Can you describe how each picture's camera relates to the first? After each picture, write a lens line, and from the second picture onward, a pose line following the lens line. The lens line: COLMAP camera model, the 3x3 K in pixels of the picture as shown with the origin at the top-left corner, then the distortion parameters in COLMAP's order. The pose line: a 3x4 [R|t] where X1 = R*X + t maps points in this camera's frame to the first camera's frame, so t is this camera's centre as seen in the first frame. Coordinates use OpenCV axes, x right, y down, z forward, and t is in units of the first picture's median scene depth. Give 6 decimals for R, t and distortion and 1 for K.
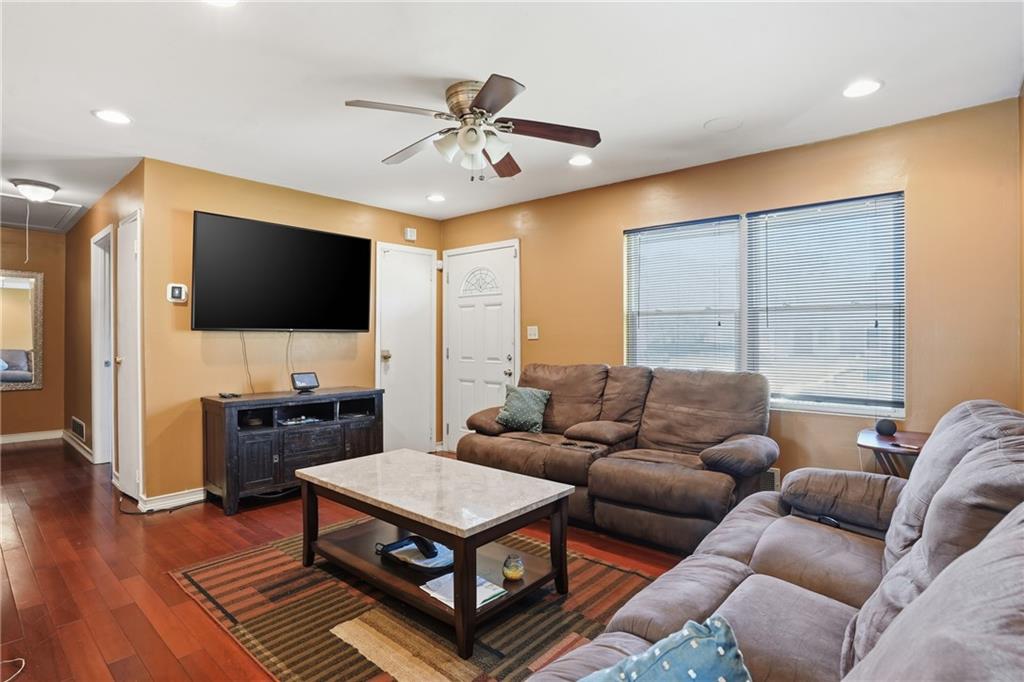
lens RADIAL K [[507.1, 0, 493.6], [0, 507.1, 341.5], [0, 0, 1]] dist [-0.000508, 0.000134]
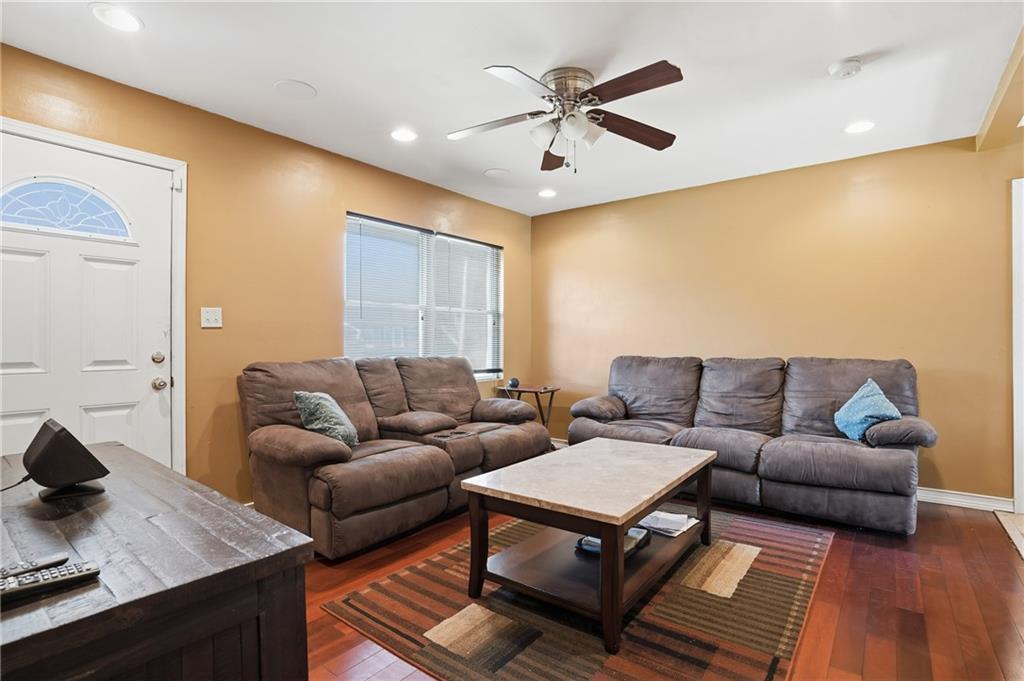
lens RADIAL K [[507.1, 0, 493.6], [0, 507.1, 341.0], [0, 0, 1]] dist [-0.000508, 0.000134]
pose [[-0.065973, 0.003286, 0.997816, -1.052353], [0.001885, 0.999993, -0.003169, 0.027680], [-0.997820, 0.001672, -0.065979, 1.218670]]
